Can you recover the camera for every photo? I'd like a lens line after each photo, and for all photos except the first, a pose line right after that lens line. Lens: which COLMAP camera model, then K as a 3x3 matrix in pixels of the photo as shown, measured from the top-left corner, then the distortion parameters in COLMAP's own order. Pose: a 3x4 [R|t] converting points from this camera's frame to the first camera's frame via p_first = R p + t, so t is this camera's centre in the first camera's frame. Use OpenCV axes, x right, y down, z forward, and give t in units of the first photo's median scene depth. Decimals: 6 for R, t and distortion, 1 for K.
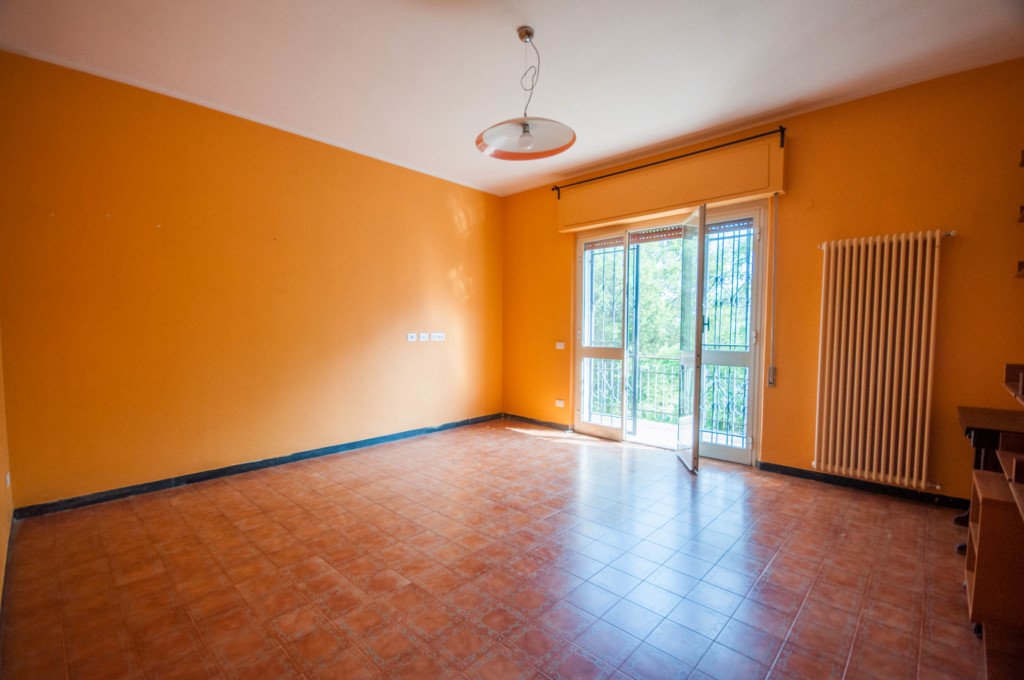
lens RADIAL K [[449.2, 0, 504.2], [0, 449.2, 352.7], [0, 0, 1]] dist [0.012183, -0.013591]
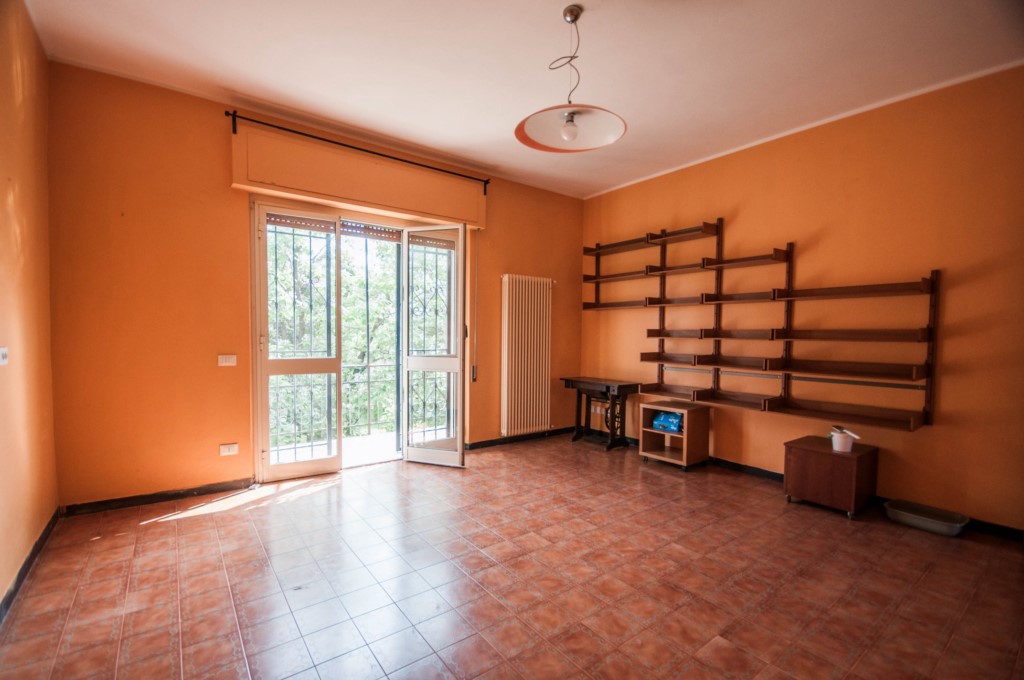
lens RADIAL K [[449.2, 0, 504.2], [0, 449.2, 352.7], [0, 0, 1]] dist [0.012183, -0.013591]
pose [[0.163157, -0.039564, 0.985806, -0.581285], [0.045510, 0.998434, 0.032539, -0.038818], [-0.985550, 0.039555, 0.164702, 0.656479]]
